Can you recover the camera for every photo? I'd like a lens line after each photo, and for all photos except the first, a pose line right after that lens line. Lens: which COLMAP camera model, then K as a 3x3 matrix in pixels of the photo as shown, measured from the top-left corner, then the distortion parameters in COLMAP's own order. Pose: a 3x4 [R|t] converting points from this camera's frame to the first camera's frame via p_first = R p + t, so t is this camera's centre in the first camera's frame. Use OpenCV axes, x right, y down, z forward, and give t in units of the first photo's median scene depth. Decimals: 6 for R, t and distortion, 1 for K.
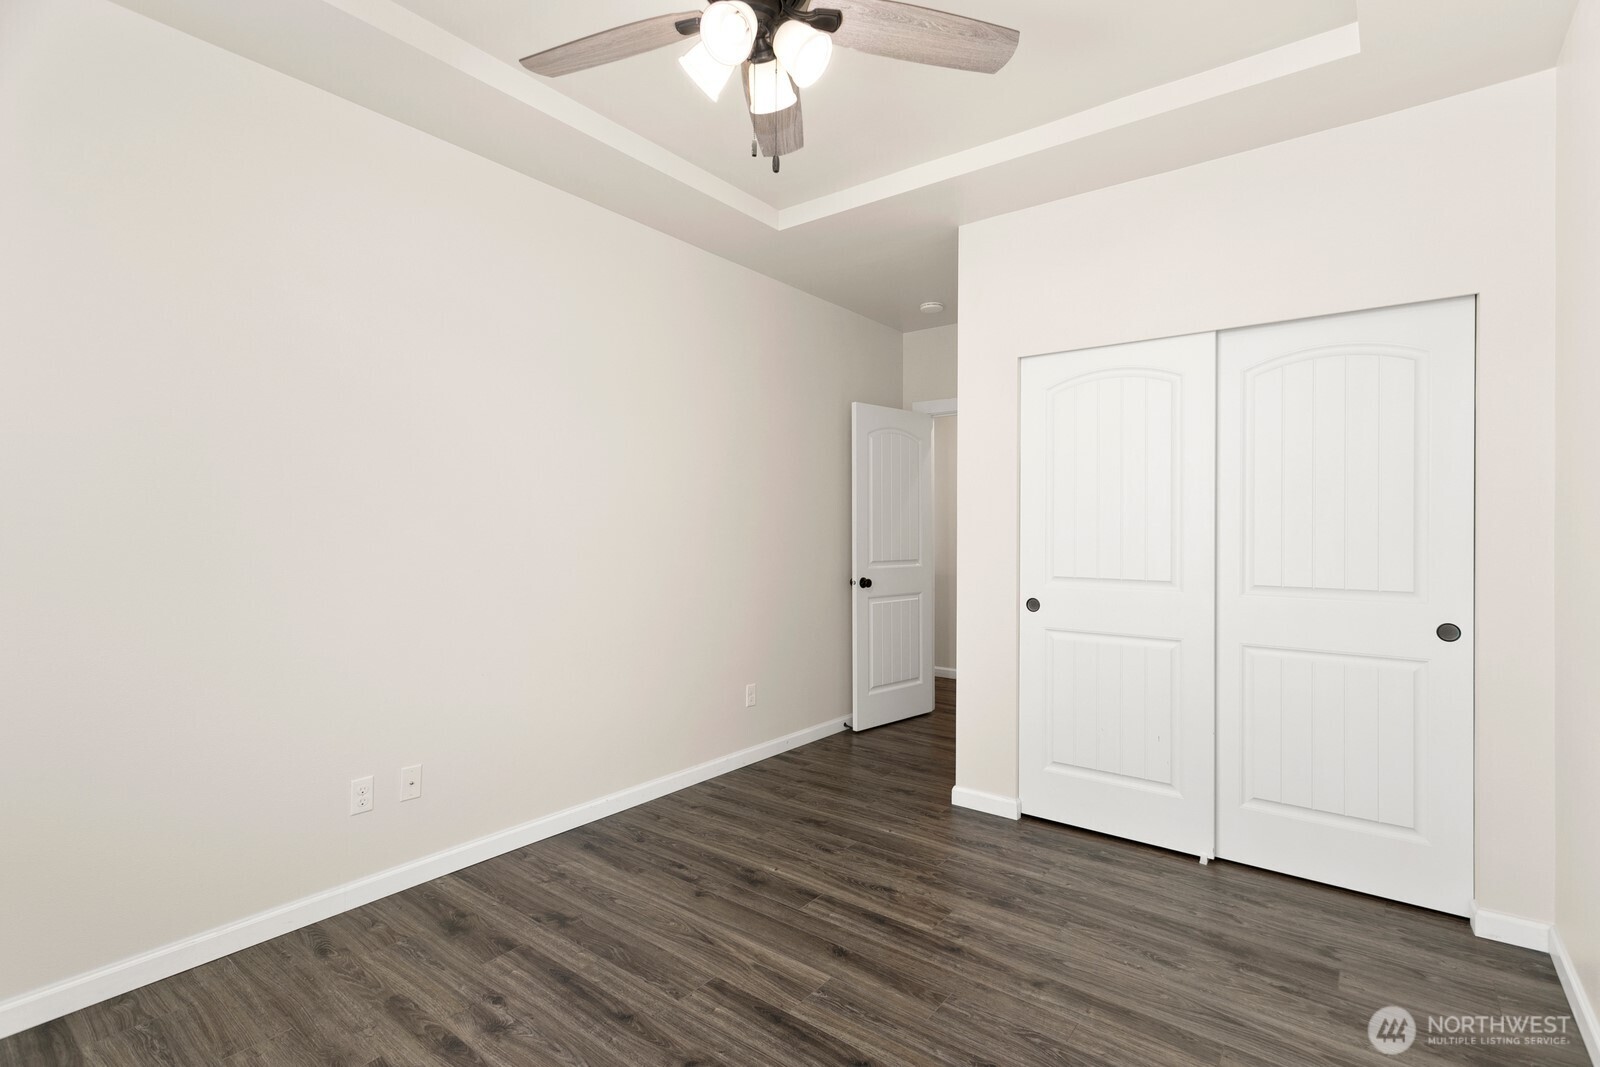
lens RADIAL K [[751.8, 0, 803.3], [0, 751.8, 525.8], [0, 0, 1]] dist [0.003981, 0.000399]
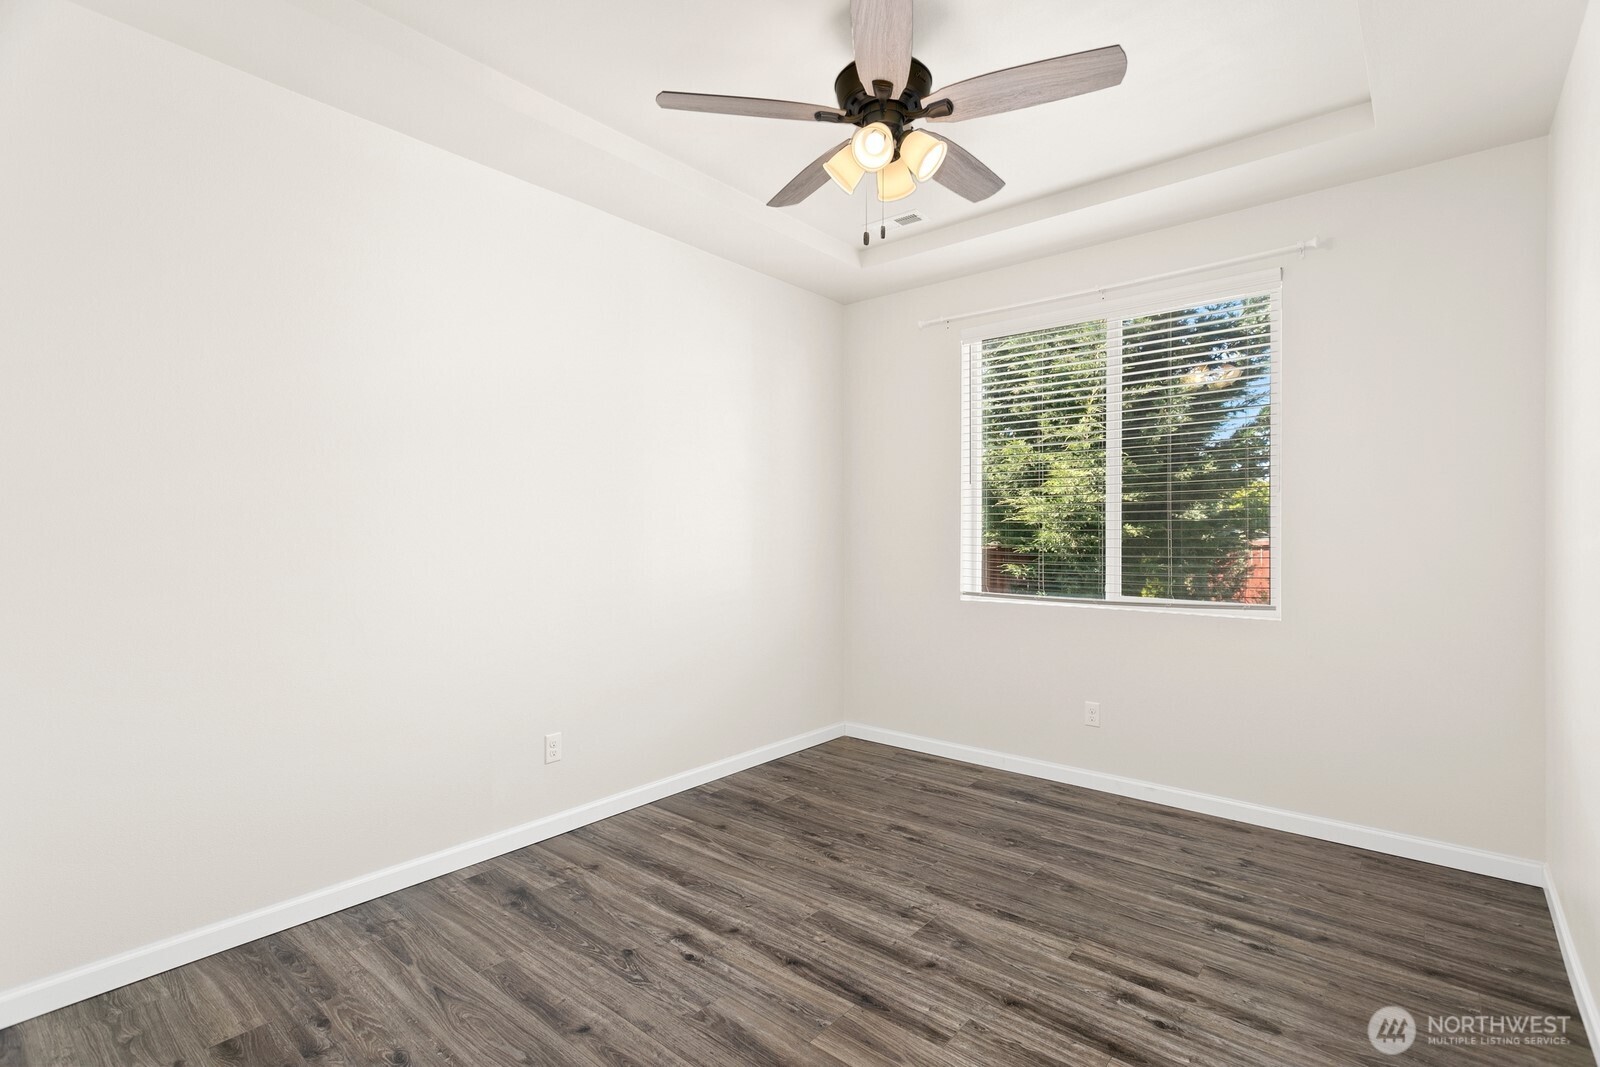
lens RADIAL K [[751.8, 0, 803.3], [0, 751.8, 525.8], [0, 0, 1]] dist [0.003981, 0.000399]
pose [[-0.999278, -0.006770, 0.037395, 0.017126], [-0.007312, 0.999870, -0.014373, 0.012323], [-0.037293, -0.014636, -0.999197, 2.049599]]
